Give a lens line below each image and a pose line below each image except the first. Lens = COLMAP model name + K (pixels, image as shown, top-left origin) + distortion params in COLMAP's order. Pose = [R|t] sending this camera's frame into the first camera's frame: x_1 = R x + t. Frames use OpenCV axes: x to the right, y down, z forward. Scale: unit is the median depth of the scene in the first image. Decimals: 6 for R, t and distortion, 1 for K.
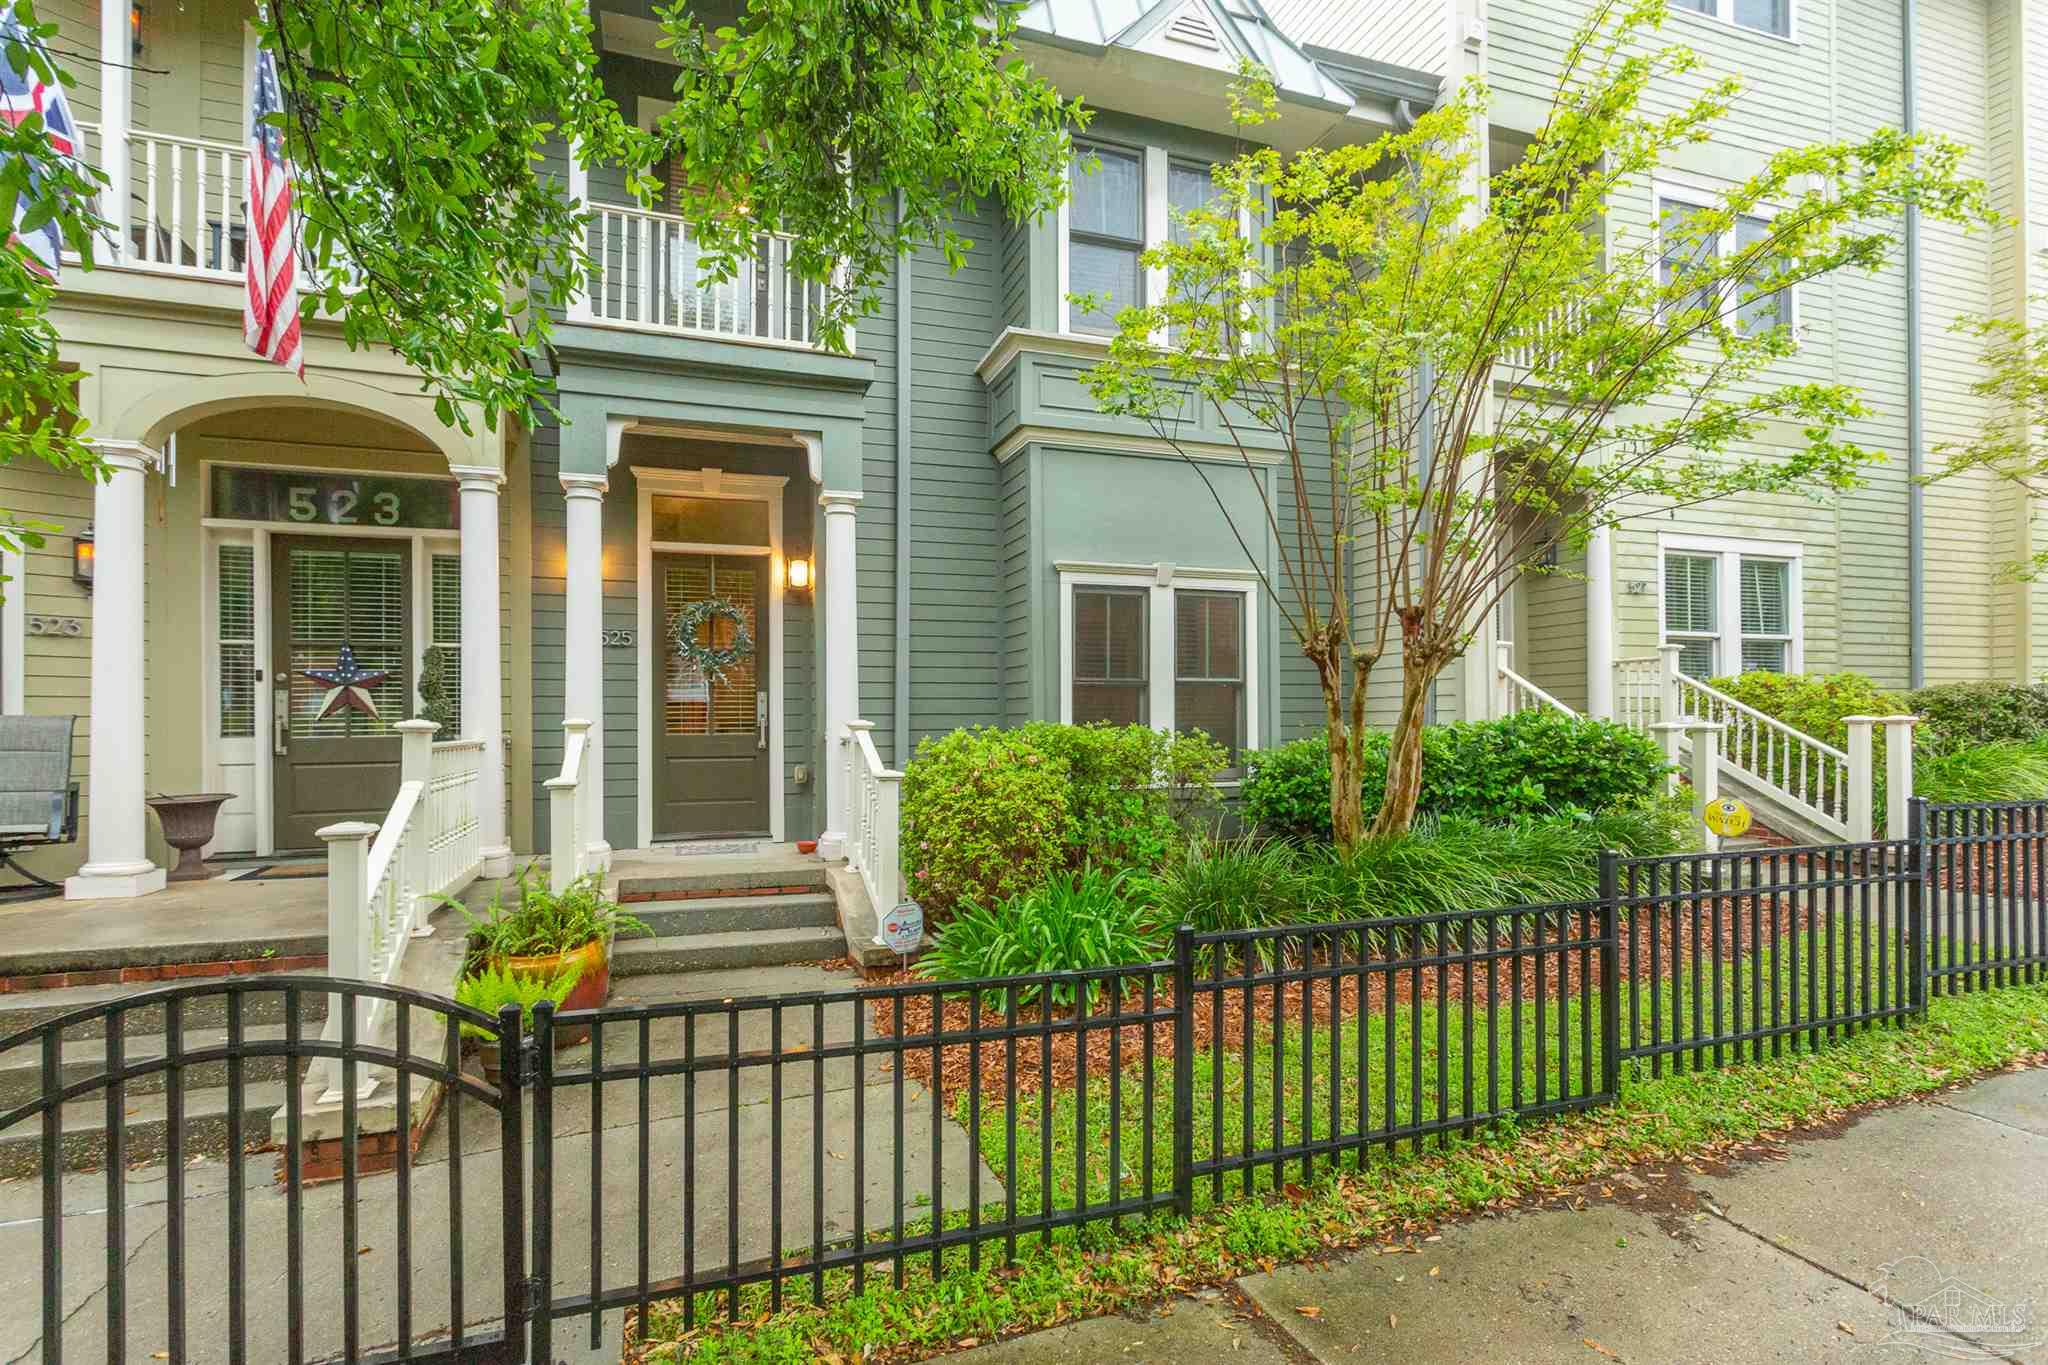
lens RADIAL K [[971.3, 0, 1024.4], [0, 971.3, 688.4], [0, 0, 1]] dist [0.004894, -0.002400]
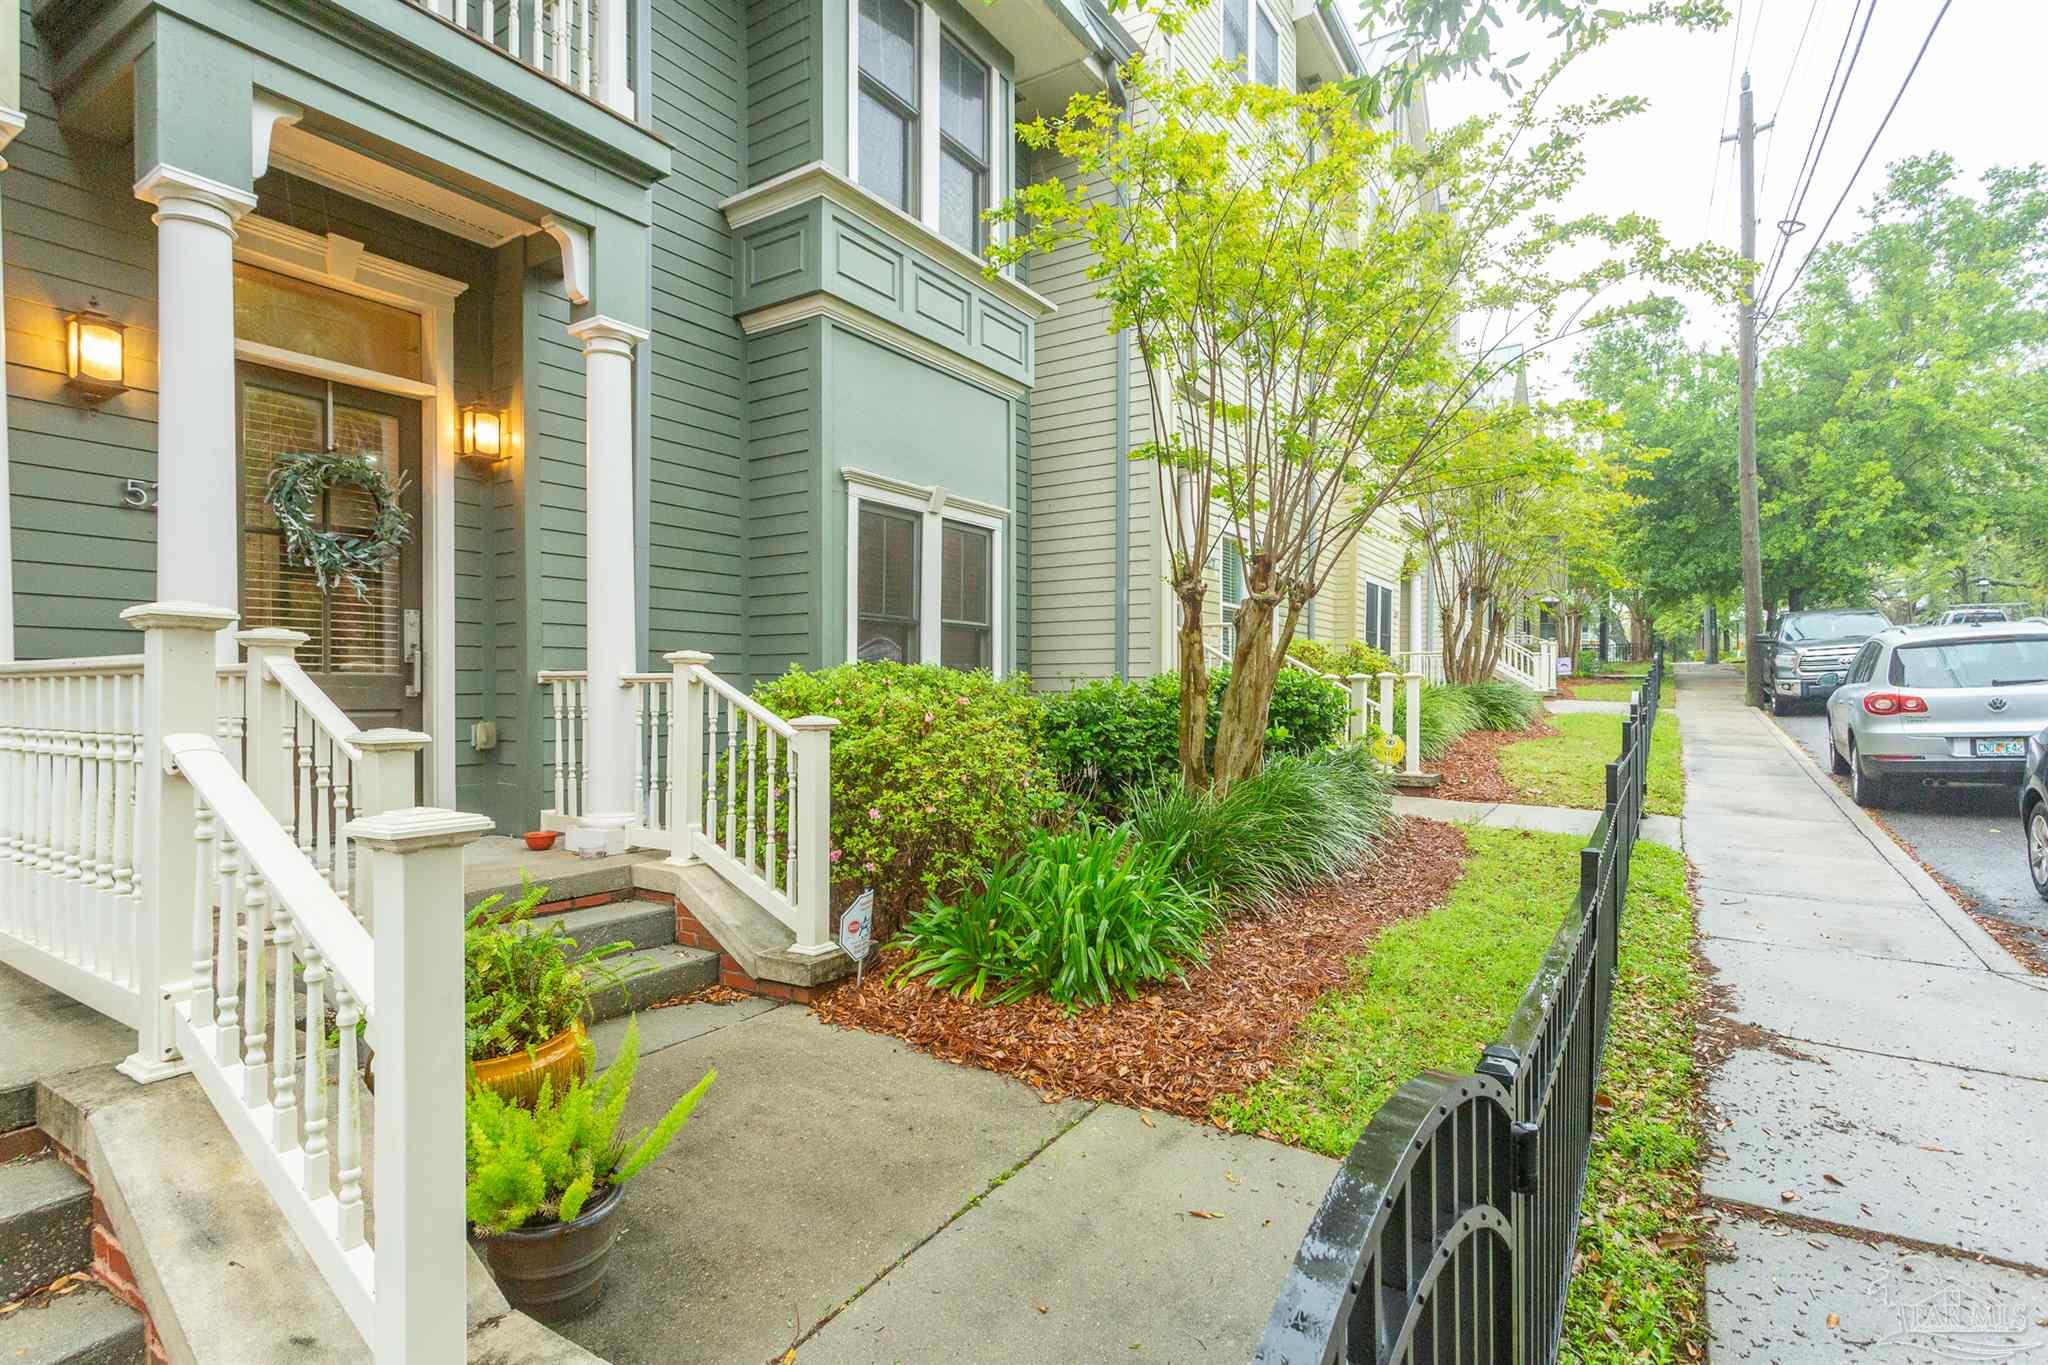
lens RADIAL K [[971.3, 0, 1037.2], [0, 971.3, 685.0], [0, 0, 1]] dist [0.004894, -0.002400]
pose [[0.798943, 0.001255, 0.601405, -0.326875], [-0.021372, 0.999425, 0.026306, 0.027374], [-0.601027, -0.033871, 0.798511, 0.230769]]
